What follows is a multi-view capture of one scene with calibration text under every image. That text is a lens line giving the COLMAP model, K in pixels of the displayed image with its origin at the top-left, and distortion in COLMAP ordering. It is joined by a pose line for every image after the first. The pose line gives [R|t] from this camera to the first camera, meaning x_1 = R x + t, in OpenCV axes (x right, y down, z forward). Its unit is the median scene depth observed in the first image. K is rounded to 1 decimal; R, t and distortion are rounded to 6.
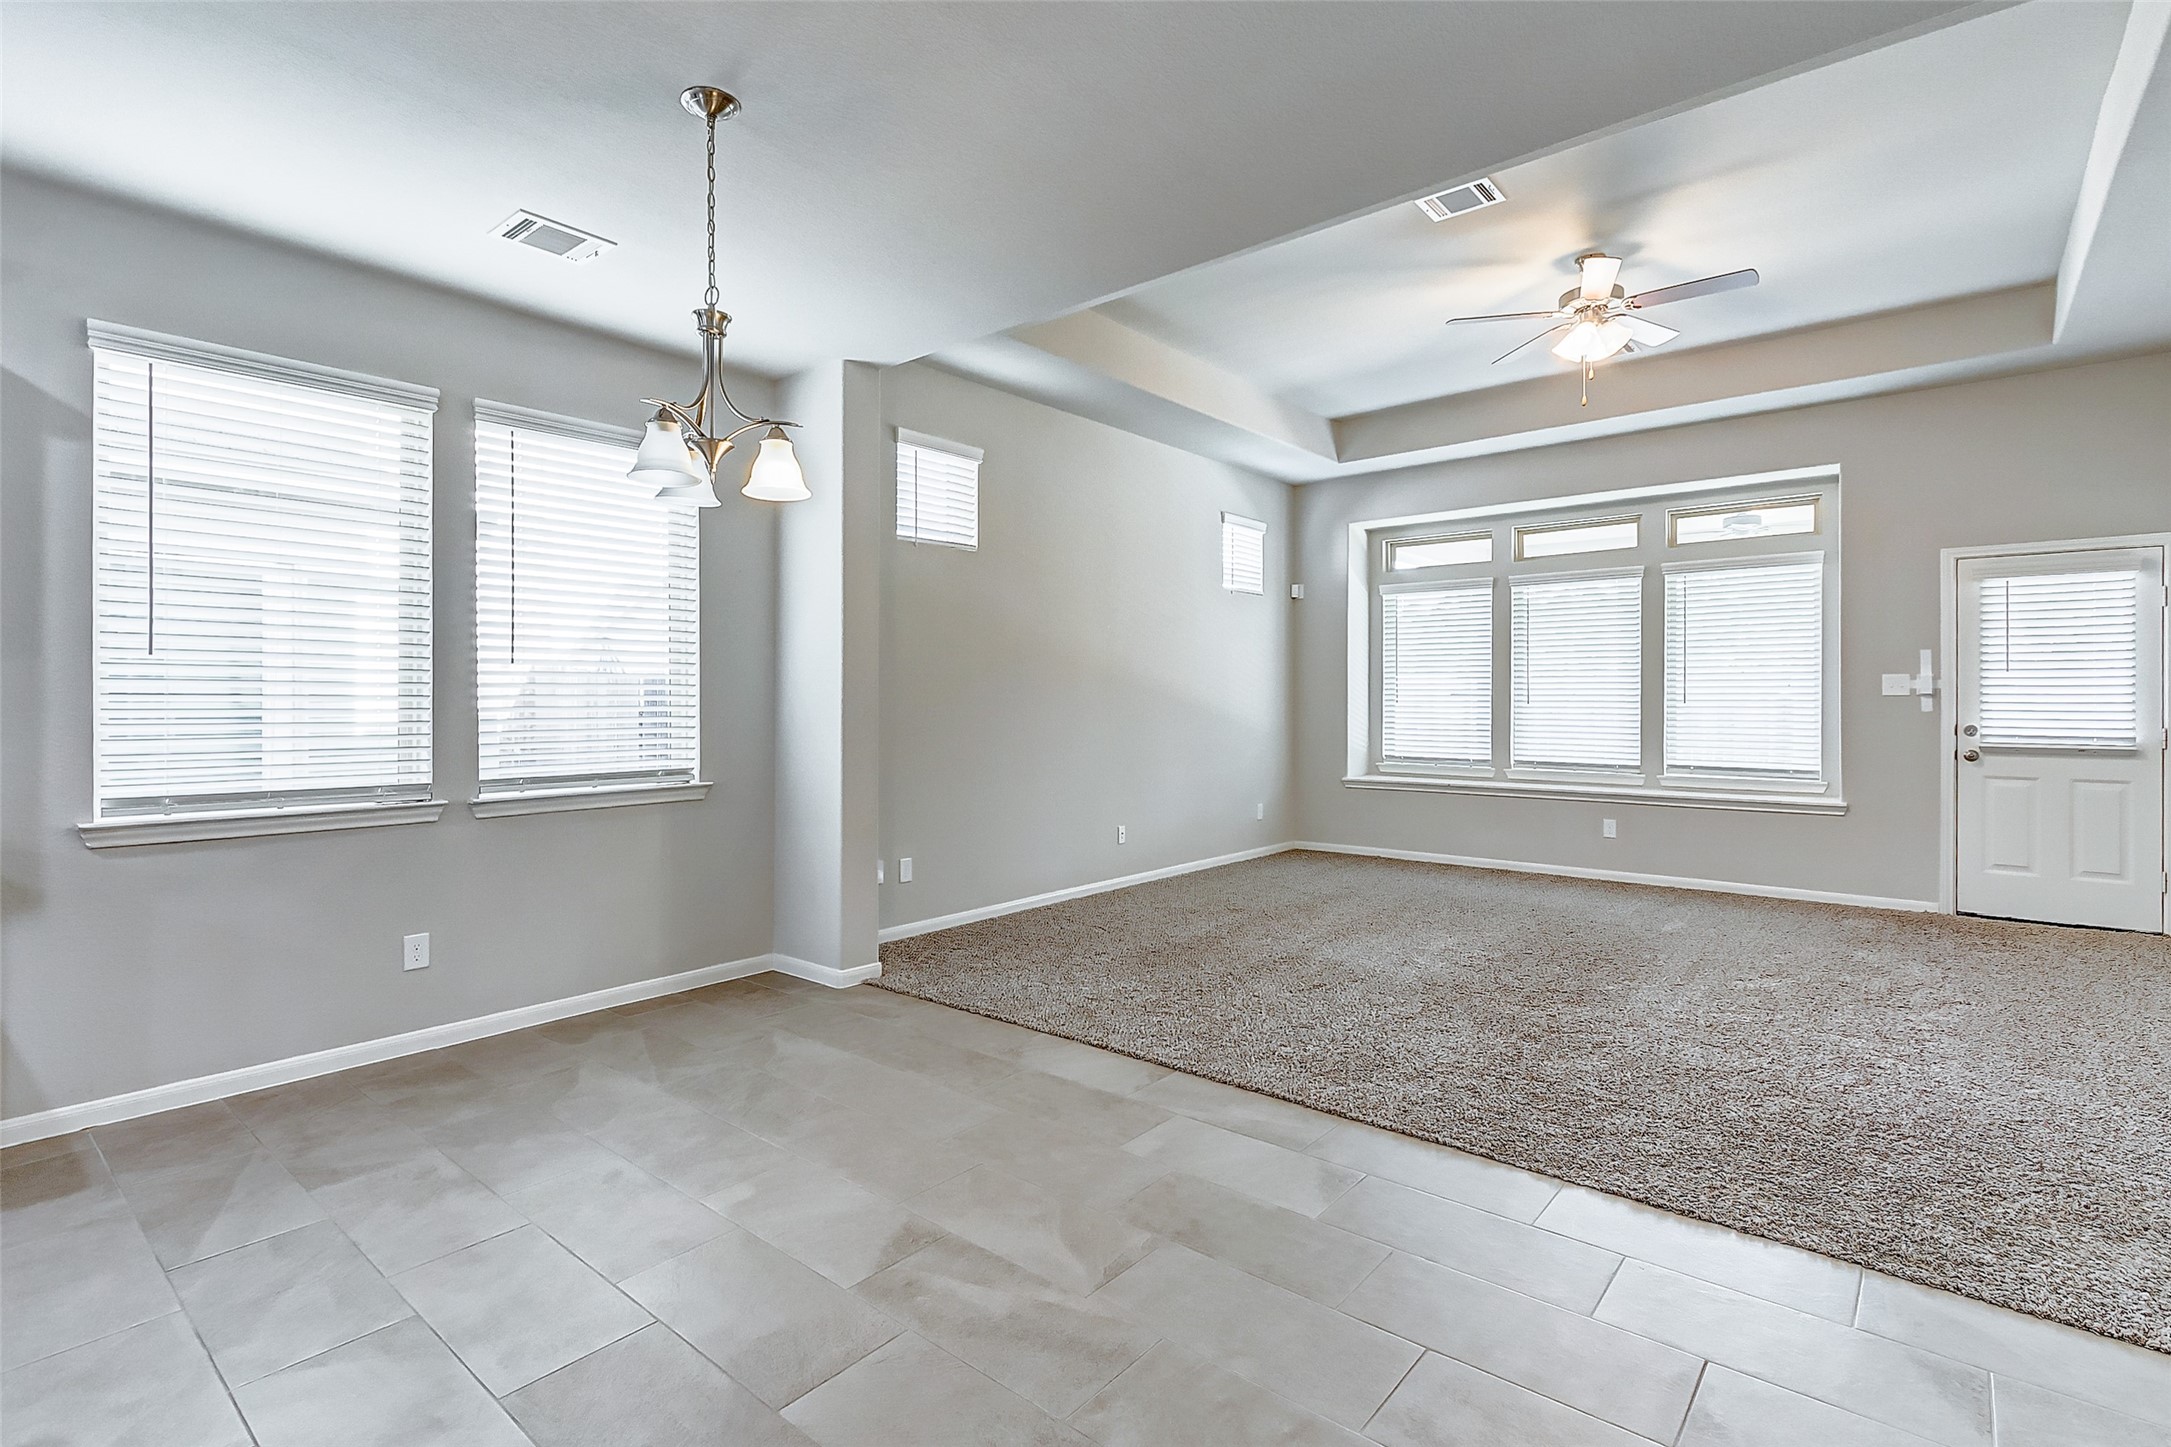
lens RADIAL K [[1021.9, 0, 1069.7], [0, 1021.9, 699.4], [0, 0, 1]] dist [0.000029, -0.000939]
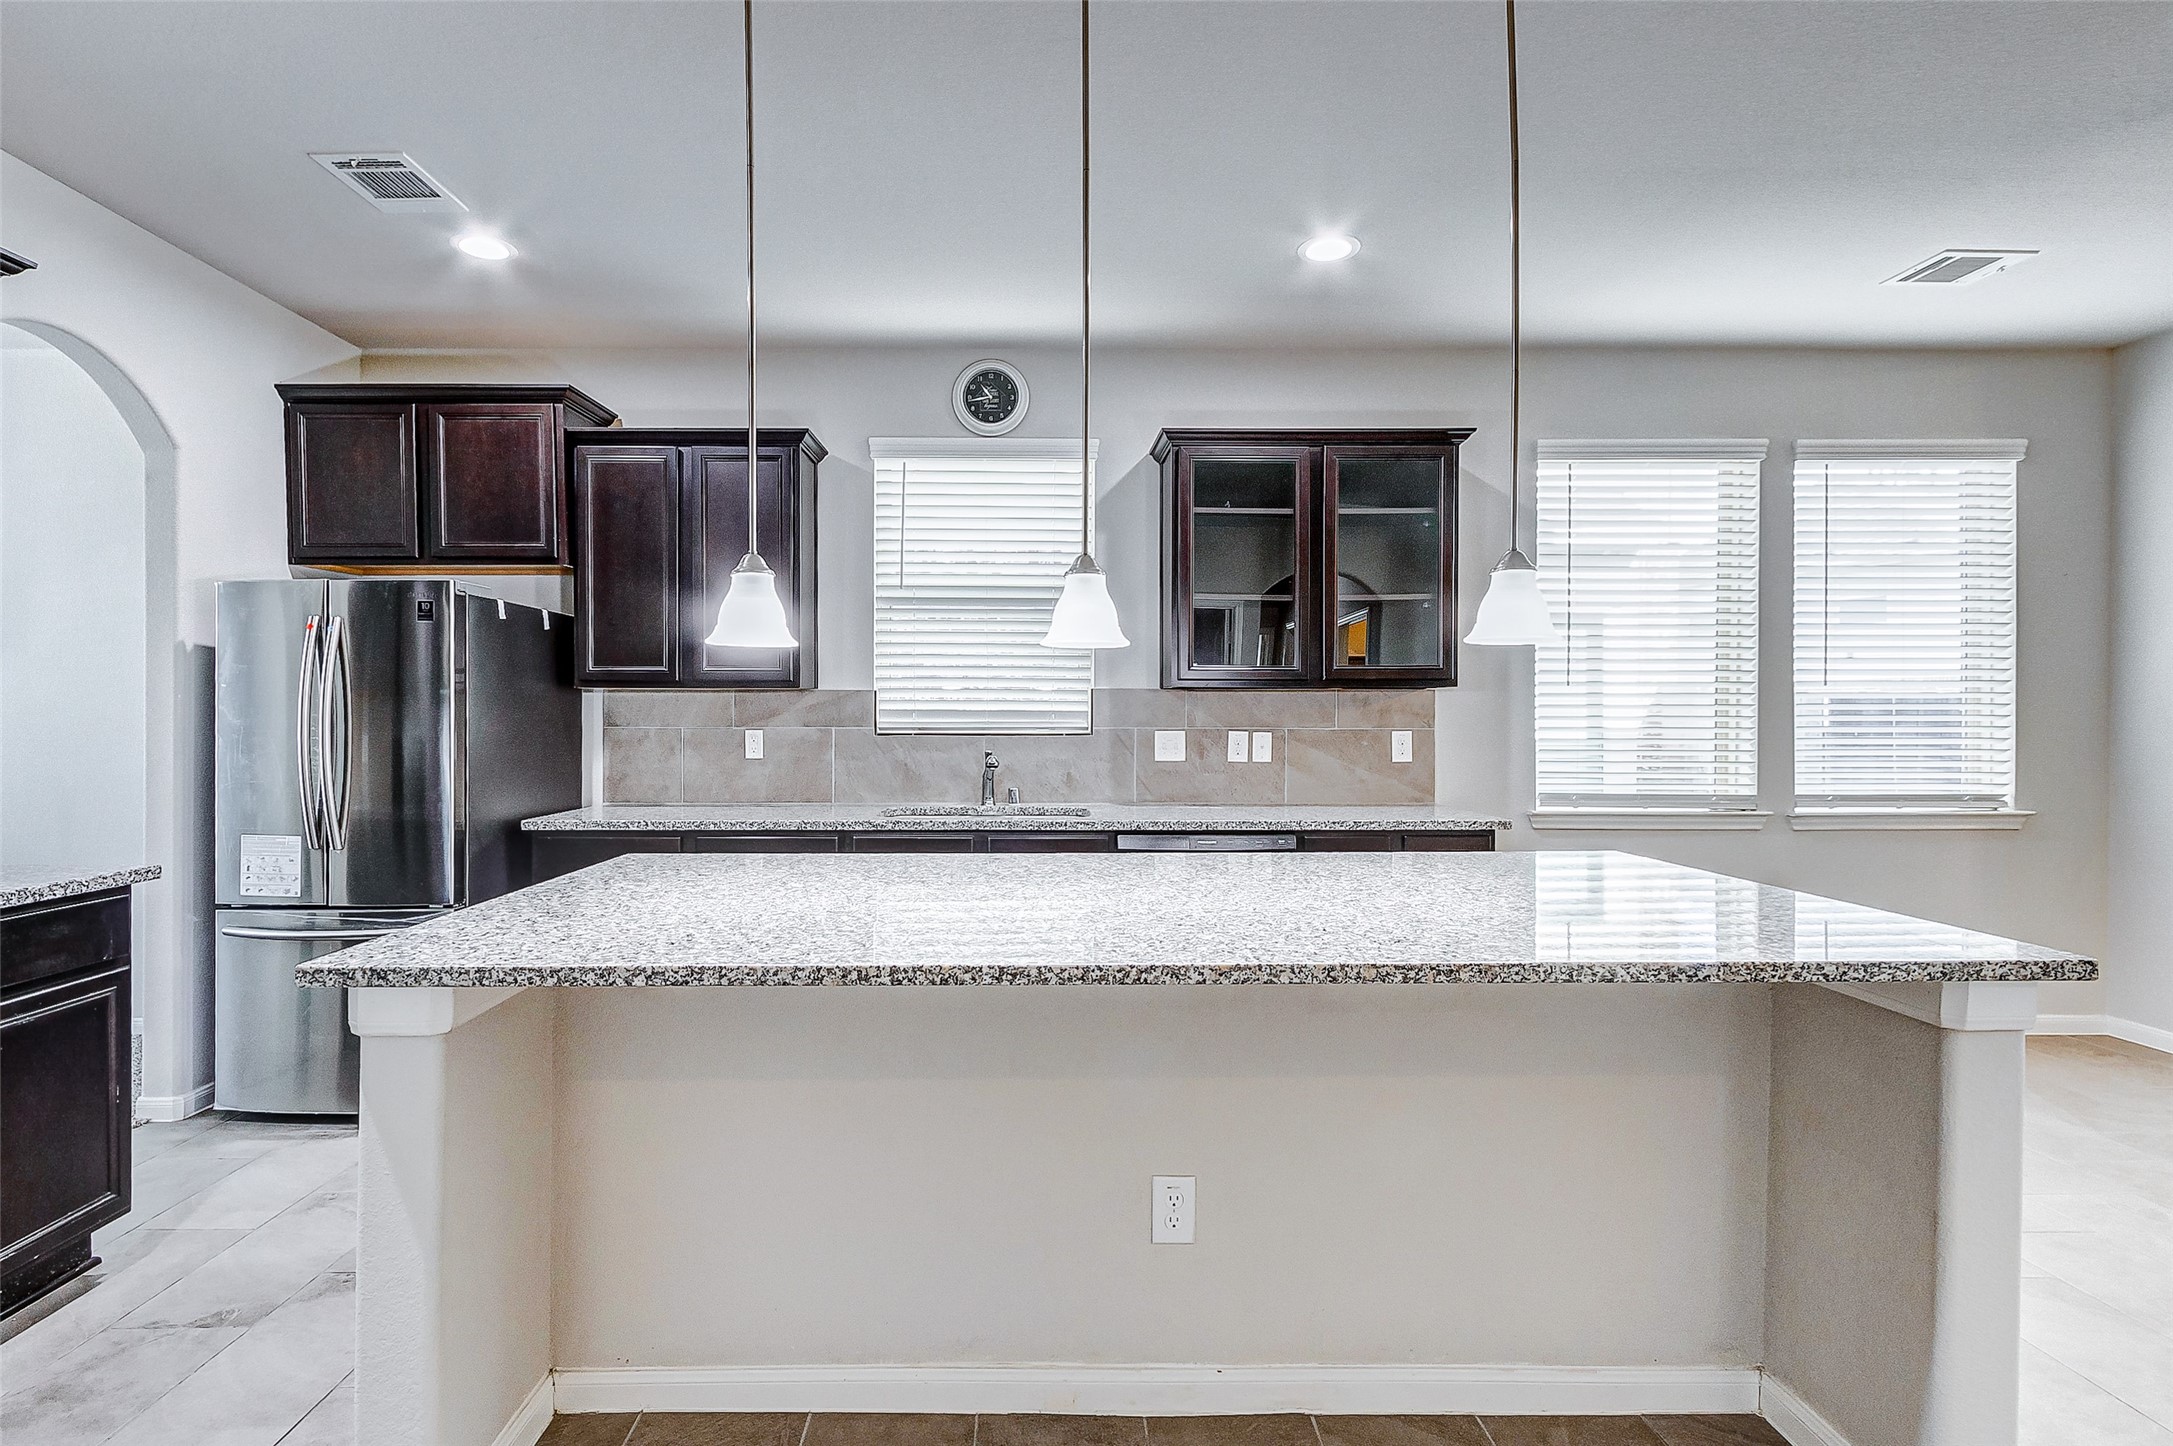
lens RADIAL K [[1027.0, 0, 1024.8], [0, 1027.0, 722.6], [0, 0, 1]] dist [0.003170, 0.000313]
pose [[0.656437, 0.004265, -0.754369, -0.185253], [0.000222, 0.999983, 0.005847, -0.002257], [0.754381, -0.004006, 0.656424, -0.204757]]
